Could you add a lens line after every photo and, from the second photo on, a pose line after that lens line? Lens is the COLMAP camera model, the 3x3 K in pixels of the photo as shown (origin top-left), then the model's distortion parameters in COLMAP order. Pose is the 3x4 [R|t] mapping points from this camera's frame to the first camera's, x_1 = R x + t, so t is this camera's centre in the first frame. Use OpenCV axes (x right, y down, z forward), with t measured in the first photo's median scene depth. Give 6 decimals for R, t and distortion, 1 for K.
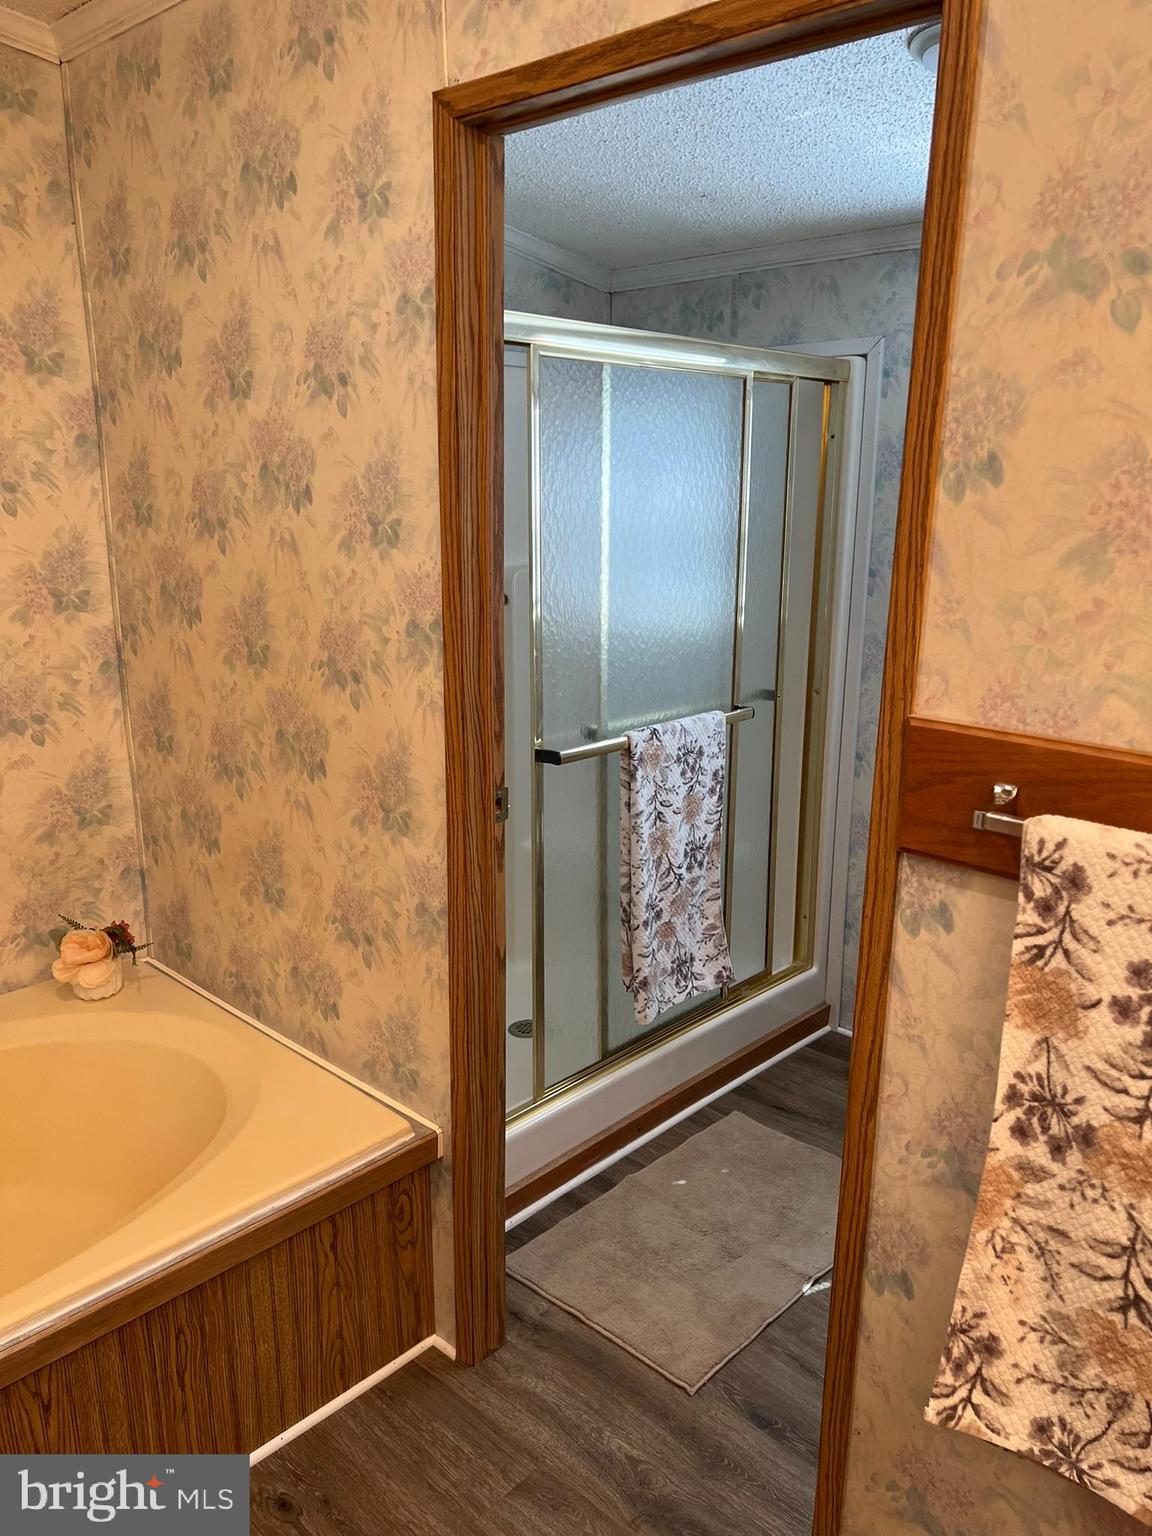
lens RADIAL K [[1174.3, 0, 574.9], [0, 1174.3, 786.1], [0, 0, 1]] dist [0.088443, -0.104840]
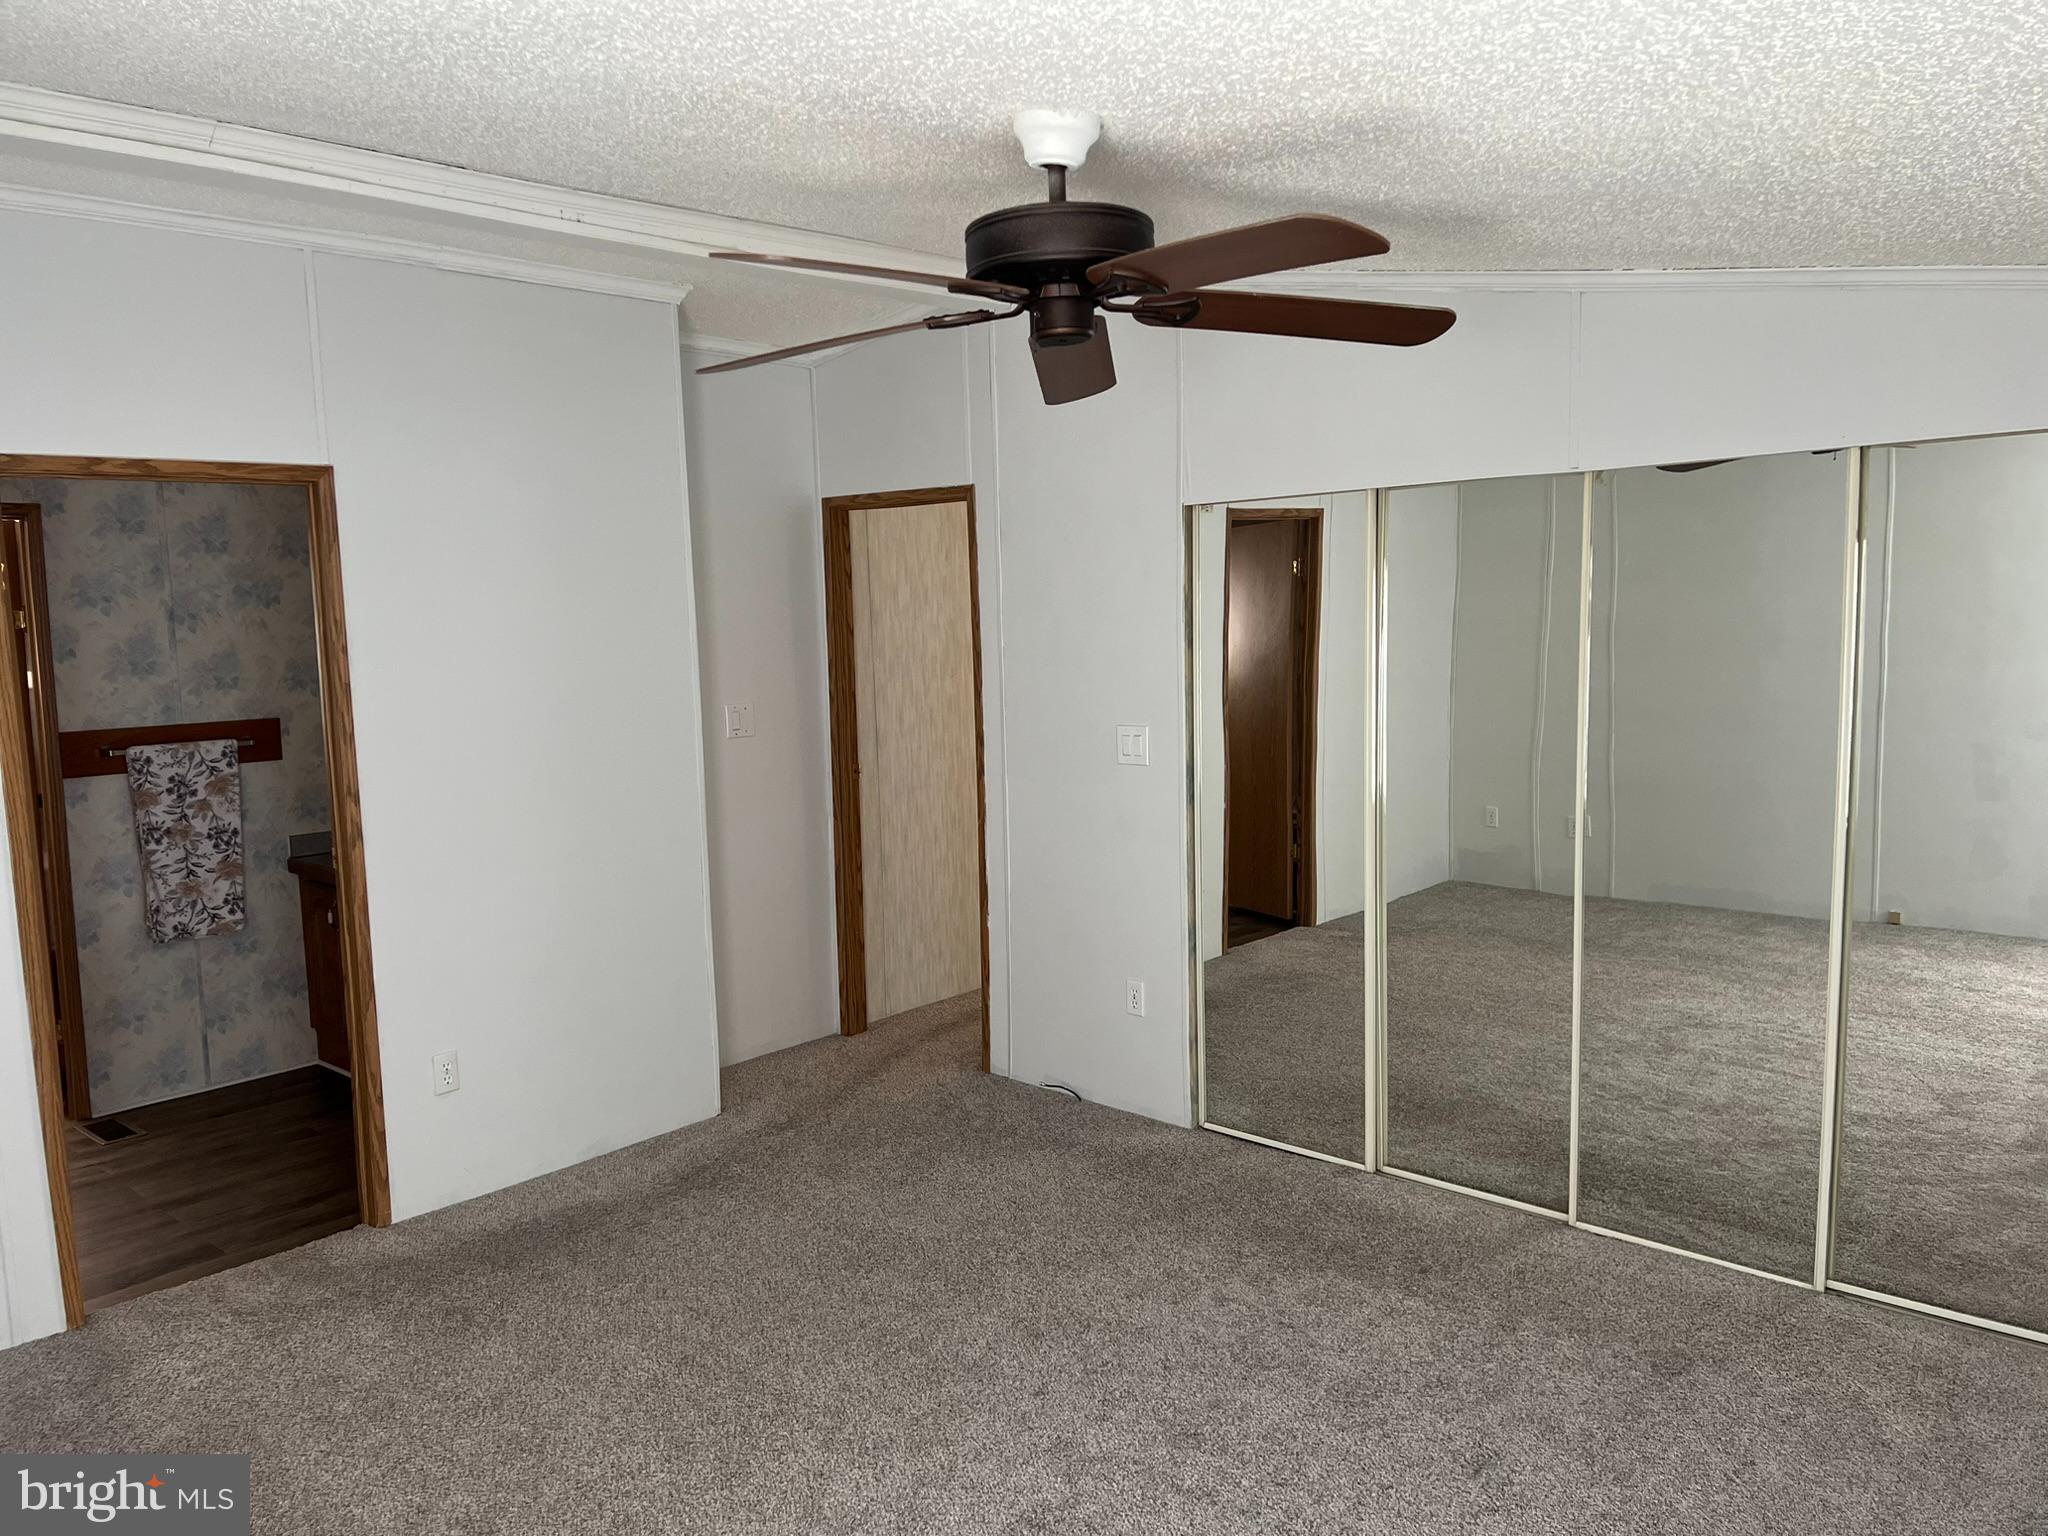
lens RADIAL K [[1554.6, 0, 1028.0], [0, 1554.6, 777.6], [0, 0, 1]] dist [0.058855, -0.068422]
pose [[-0.027438, -0.118366, 0.992591, -2.325567], [0.285184, 0.950771, 0.121262, 0.164049], [-0.958080, 0.286398, 0.007669, -0.840251]]
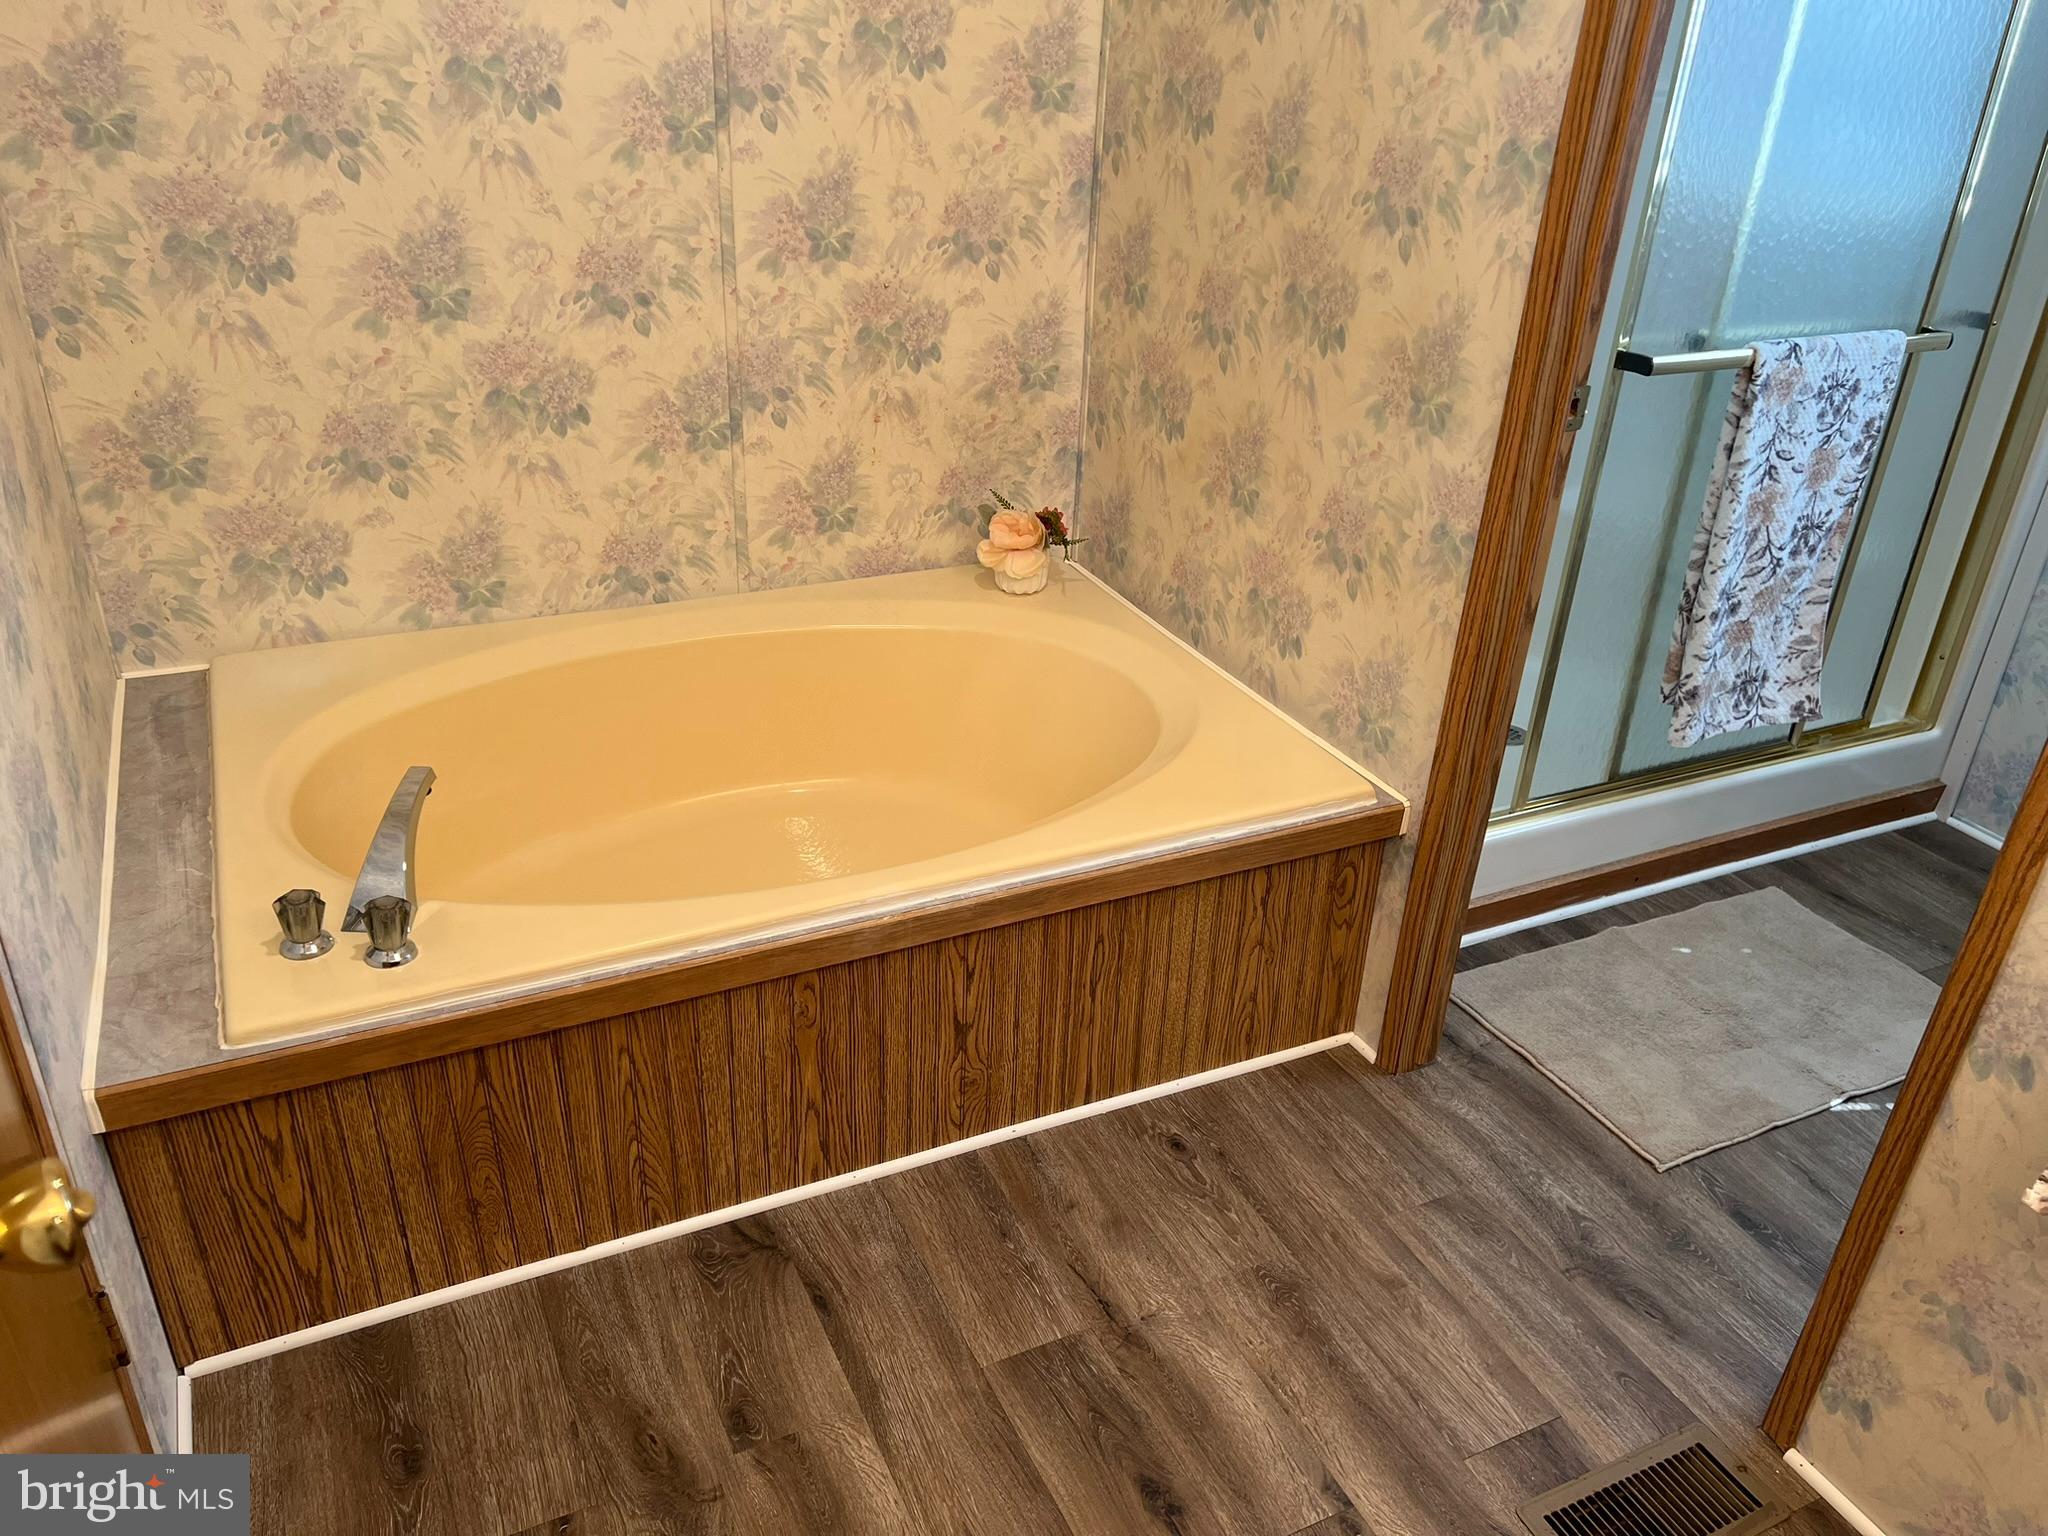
lens RADIAL K [[1554.6, 0, 1028.0], [0, 1554.6, 777.6], [0, 0, 1]] dist [0.058855, -0.068422]
pose [[0.938065, 0.197292, -0.284800, -0.049697], [-0.131206, 0.963097, 0.235011, 0.045055], [0.320655, -0.183088, 0.929333, -0.085102]]
